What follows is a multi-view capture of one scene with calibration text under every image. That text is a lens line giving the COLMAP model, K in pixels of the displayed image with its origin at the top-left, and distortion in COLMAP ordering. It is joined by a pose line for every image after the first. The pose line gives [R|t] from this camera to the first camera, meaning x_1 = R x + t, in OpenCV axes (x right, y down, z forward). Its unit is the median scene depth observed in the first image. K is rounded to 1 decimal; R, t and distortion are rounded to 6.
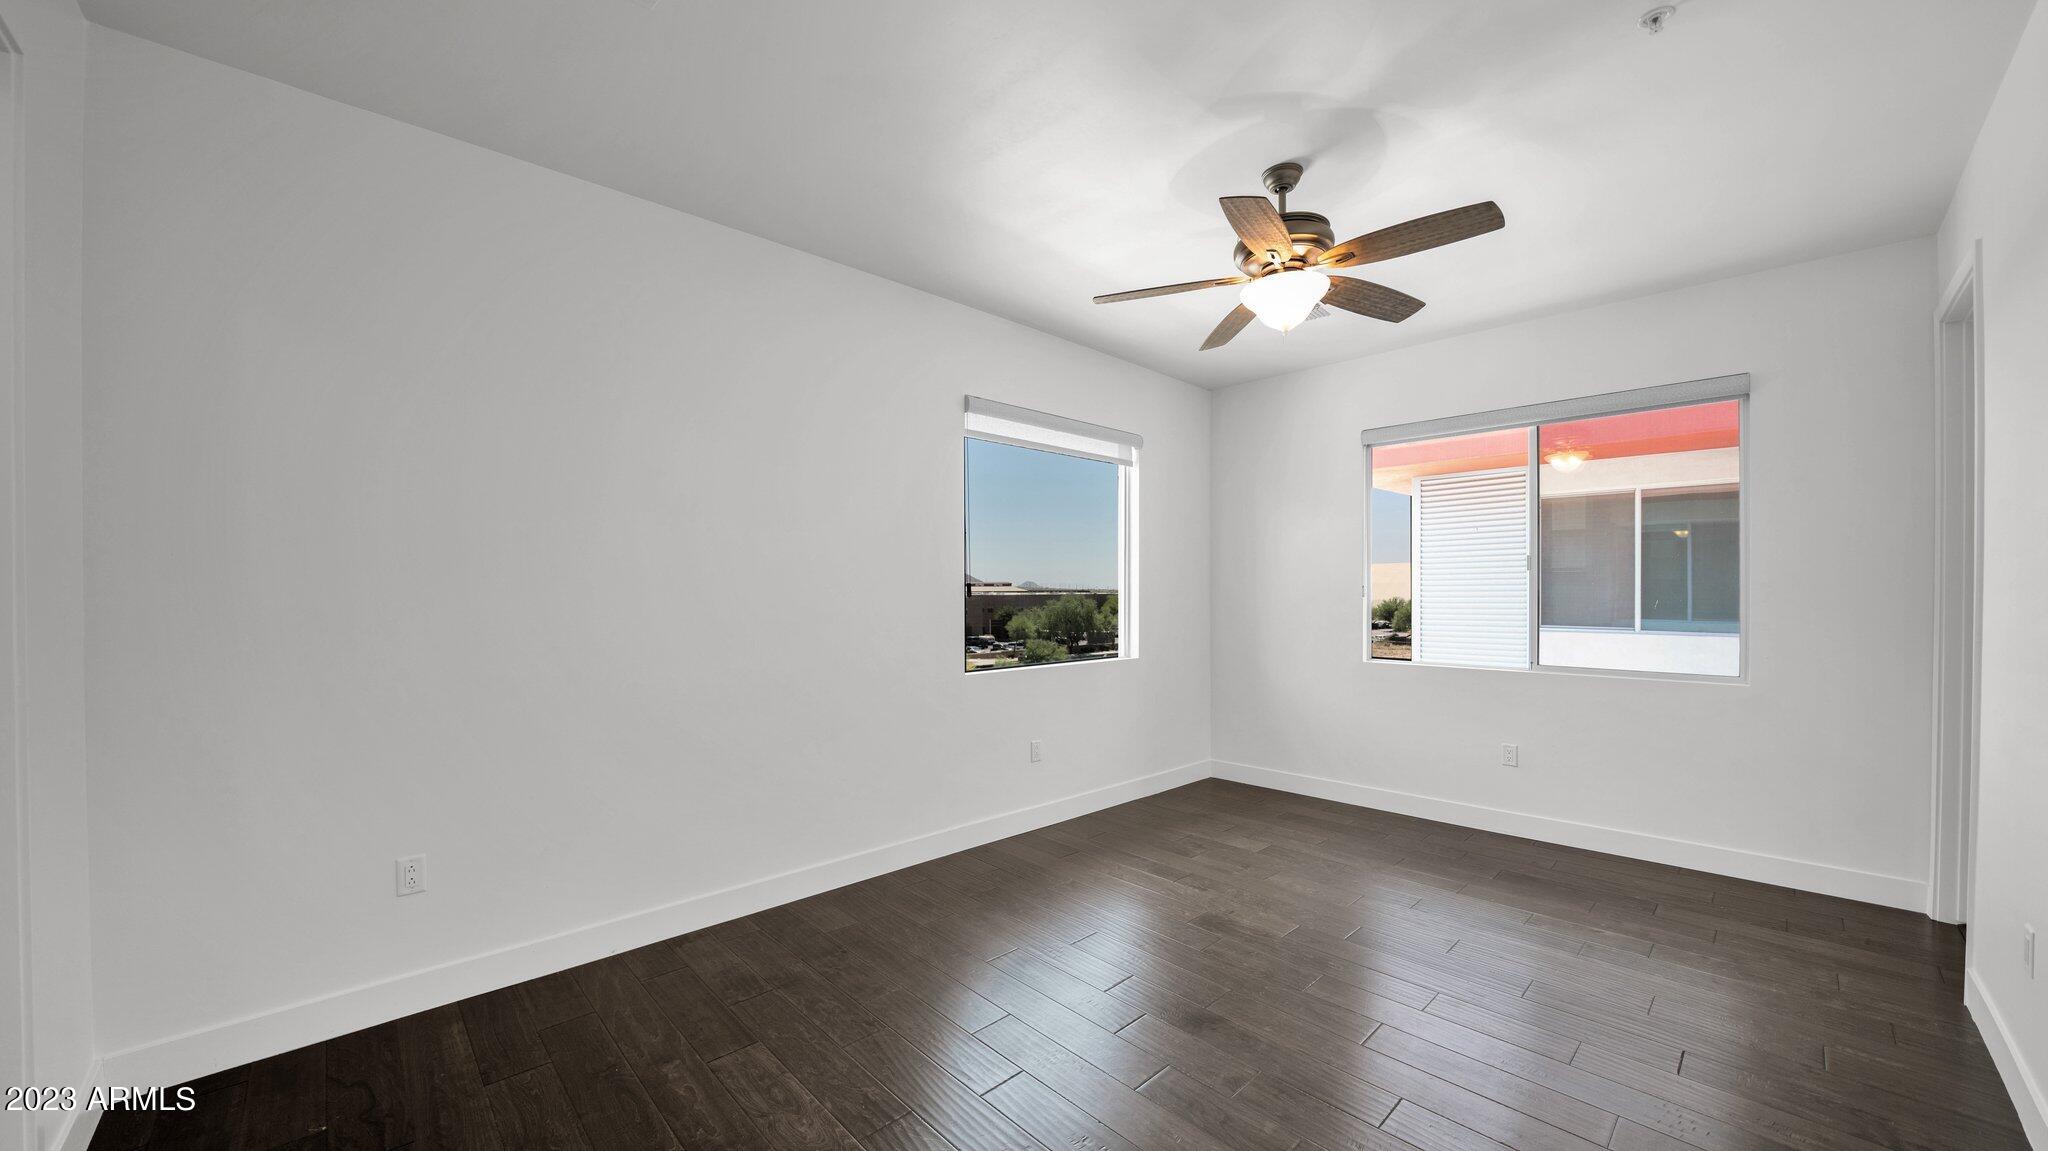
lens RADIAL K [[754.3, 0, 1012.1], [0, 754.3, 583.6], [0, 0, 1]] dist [-0.000189, 0.000062]
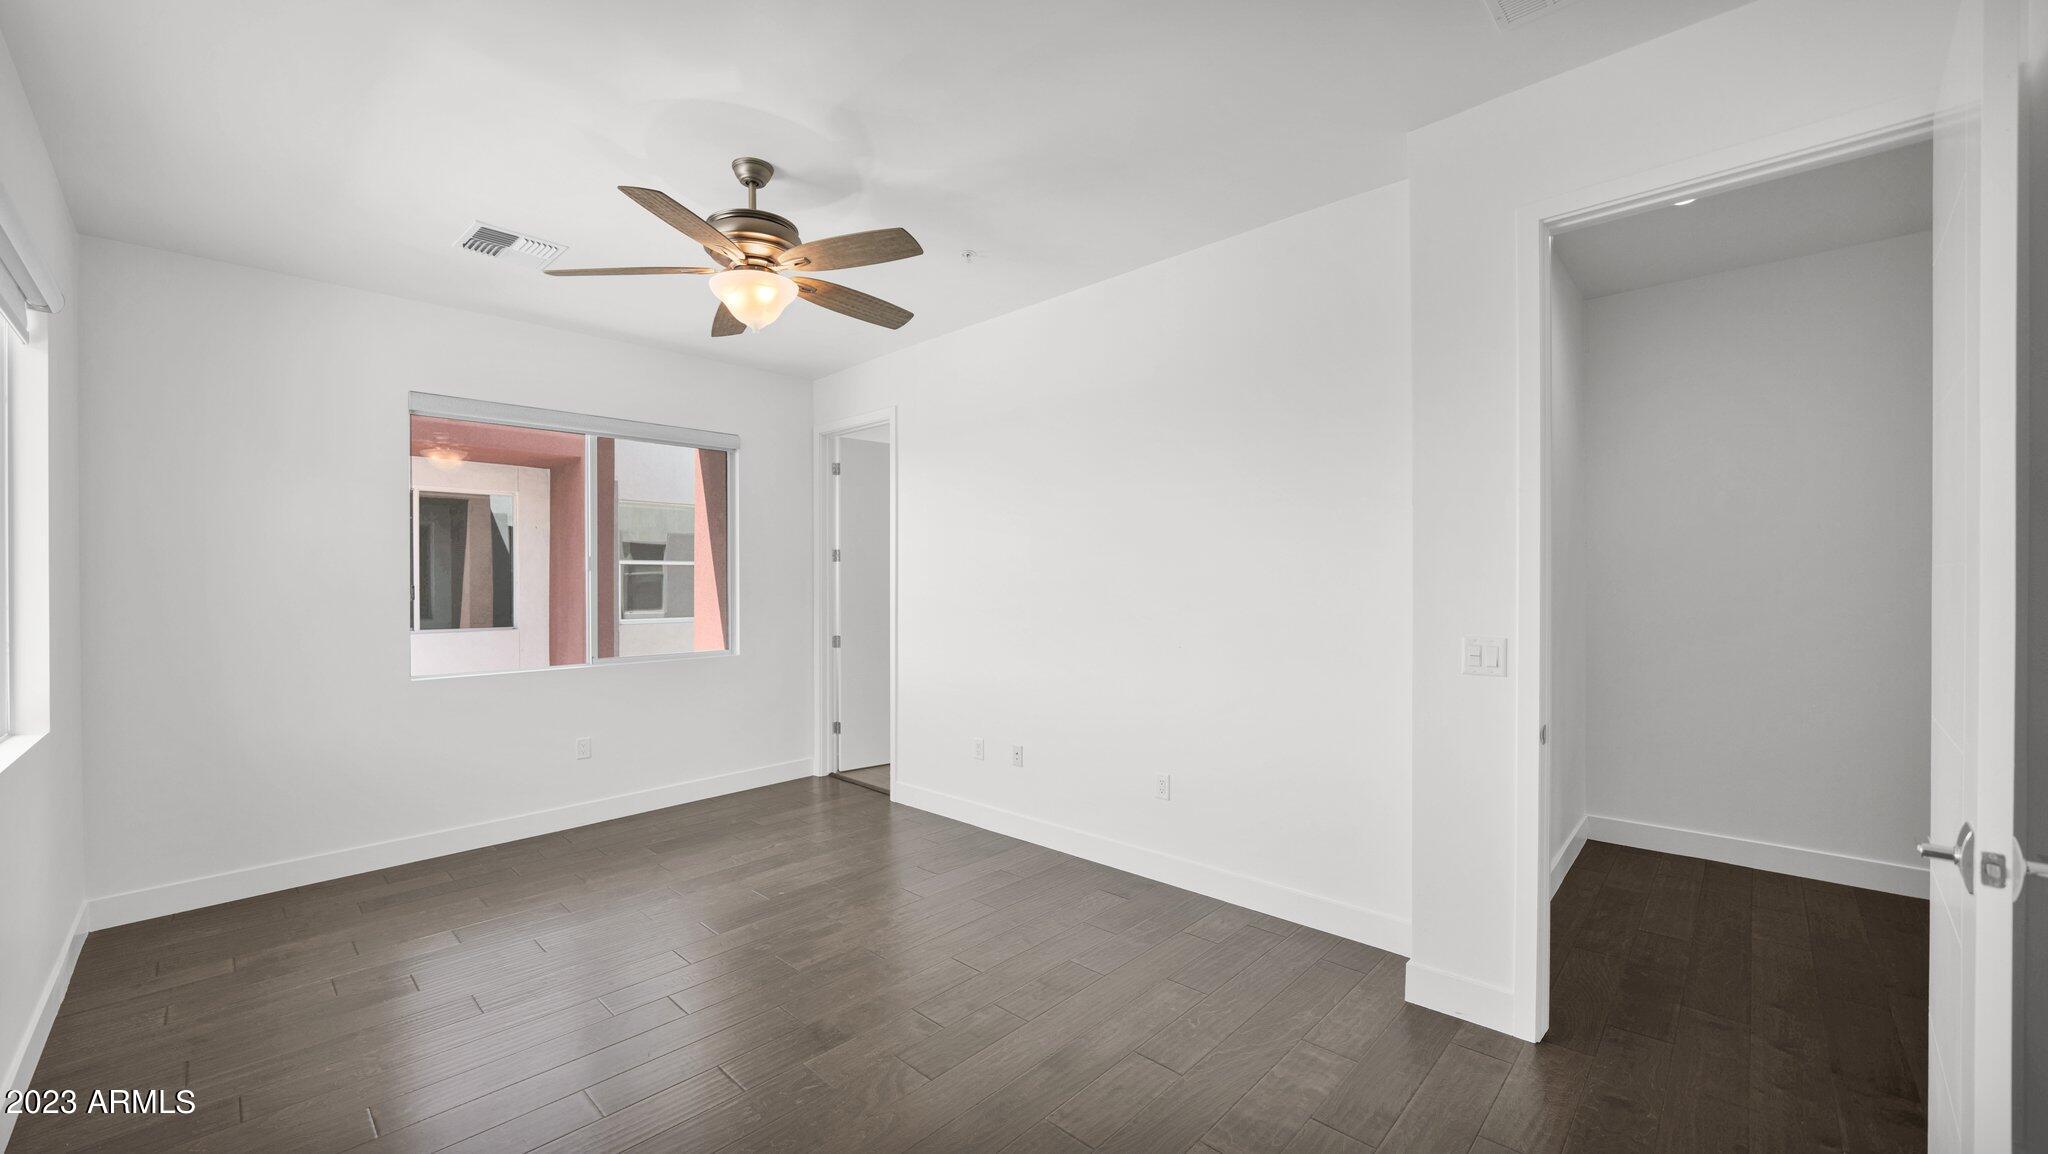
lens RADIAL K [[763.9, 0, 1016.3], [0, 763.9, 593.6], [0, 0, 1]] dist [-0.001105, -0.000033]
pose [[-0.038269, -0.008609, 0.999230, -0.482066], [-0.004095, 0.999956, 0.008458, 0.001510], [-0.999259, -0.003768, -0.038302, 0.515392]]
